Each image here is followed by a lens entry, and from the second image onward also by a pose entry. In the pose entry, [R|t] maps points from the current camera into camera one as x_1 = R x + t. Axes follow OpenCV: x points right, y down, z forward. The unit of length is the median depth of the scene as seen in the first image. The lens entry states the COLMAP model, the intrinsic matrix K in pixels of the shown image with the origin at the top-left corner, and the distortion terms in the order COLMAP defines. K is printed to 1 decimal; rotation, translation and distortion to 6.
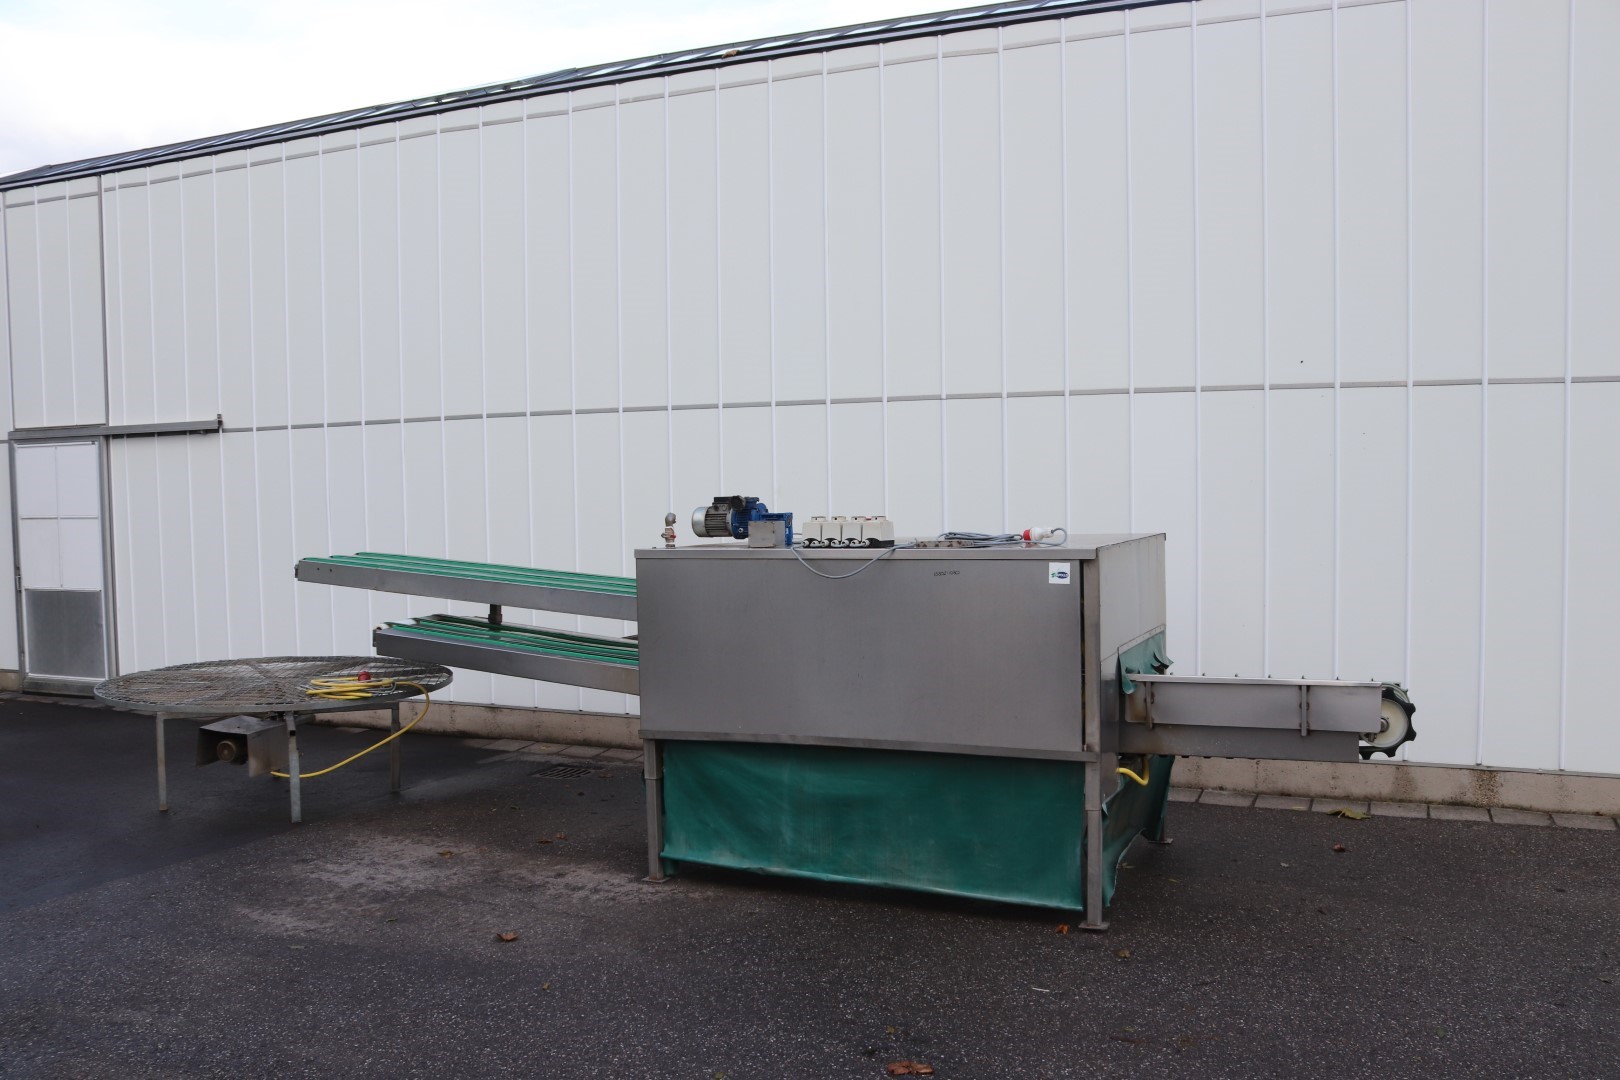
lens RADIAL K [[1332.5, 0, 811.1], [0, 1332.5, 543.0], [0, 0, 1]] dist [-0.151382, 0.105255]
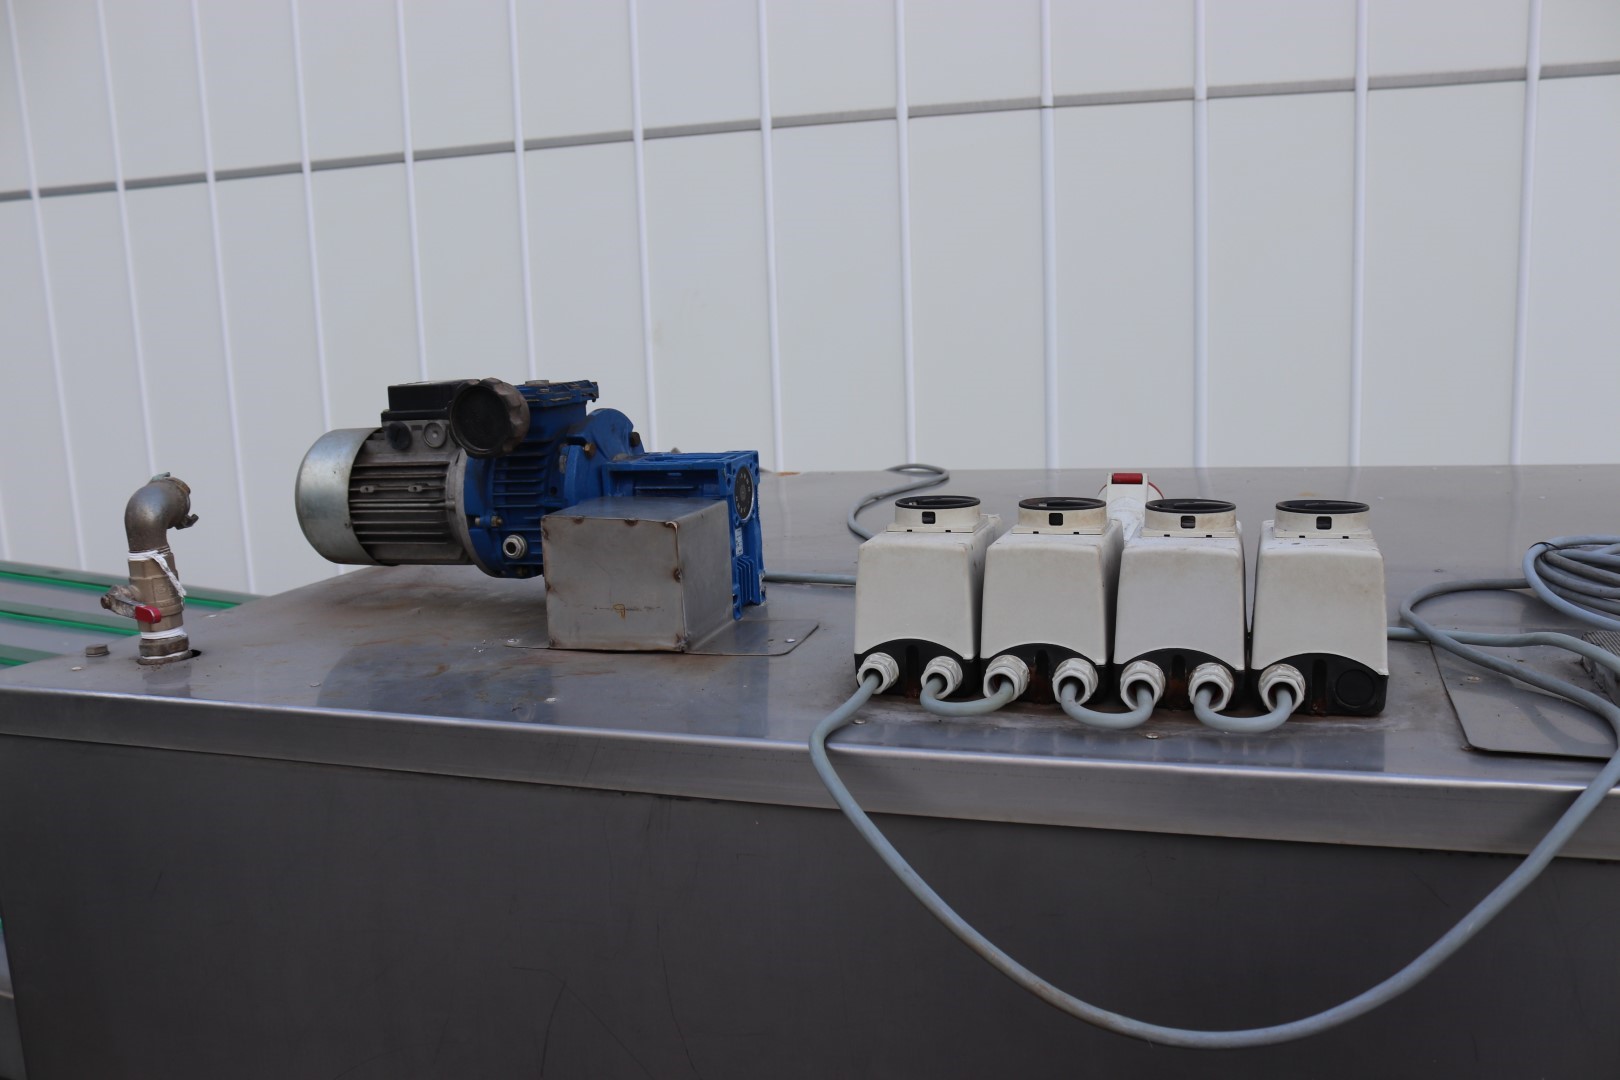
lens RADIAL K [[1332.5, 0, 804.6], [0, 1332.5, 539.2], [0, 0, 1]] dist [-0.151382, 0.105255]
pose [[0.995138, -0.035696, 0.091798, -0.026448], [0.024286, 0.992168, 0.122530, -0.034586], [-0.095452, -0.119705, 0.988210, 0.791523]]
